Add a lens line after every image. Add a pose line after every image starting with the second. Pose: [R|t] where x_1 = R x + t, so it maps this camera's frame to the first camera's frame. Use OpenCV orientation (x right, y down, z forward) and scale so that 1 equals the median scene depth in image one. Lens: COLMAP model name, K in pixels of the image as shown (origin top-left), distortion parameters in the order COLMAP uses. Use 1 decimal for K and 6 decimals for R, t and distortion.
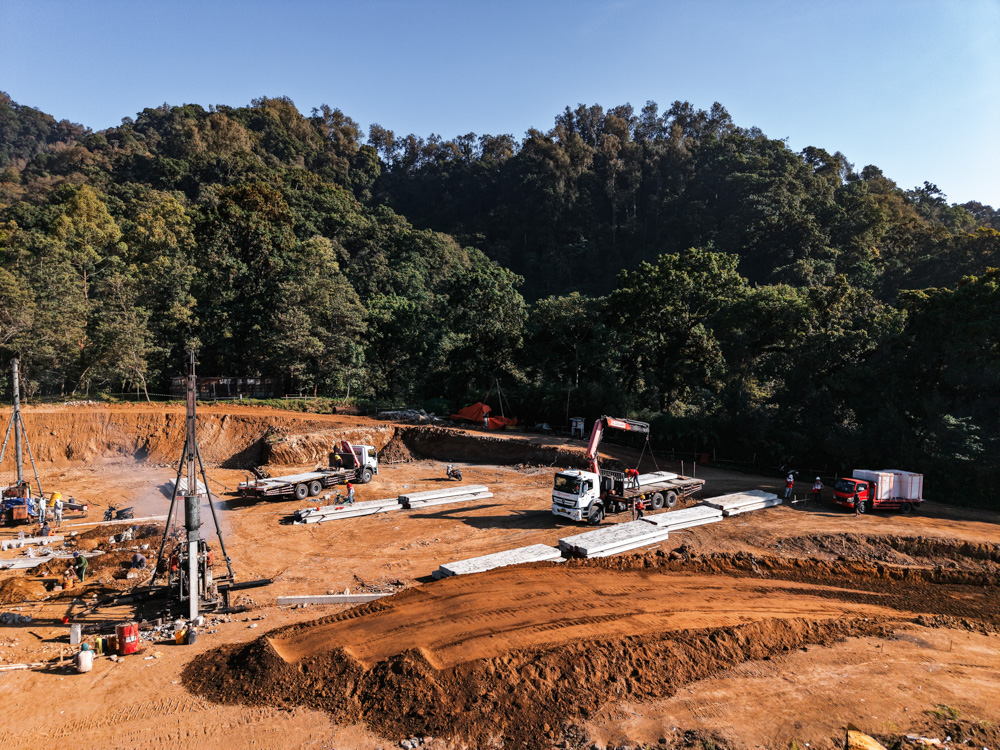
lens RADIAL K [[685.8, 0, 496.5], [0, 685.8, 380.4], [0, 0, 1]] dist [0.020711, -0.017110]
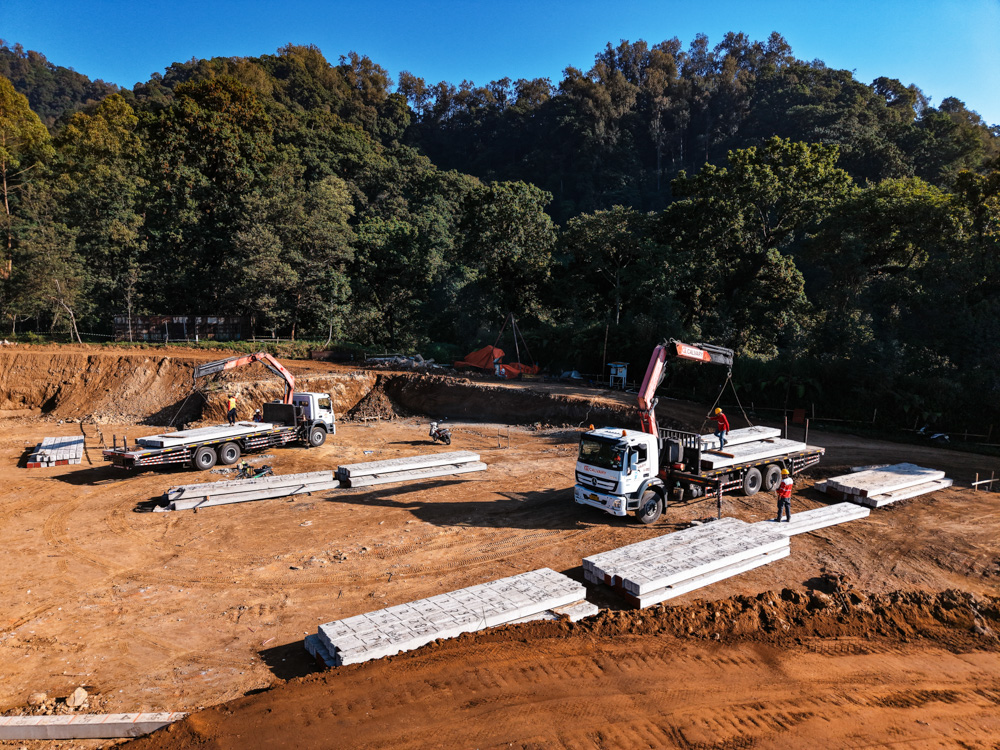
lens RADIAL K [[685.8, 0, 493.3], [0, 685.8, 379.6], [0, 0, 1]] dist [0.020711, -0.017110]
pose [[0.998237, 0.004250, -0.059200, 0.022340], [-0.001261, 0.998727, 0.050428, 0.029657], [0.059339, -0.050265, 0.996972, 0.204153]]
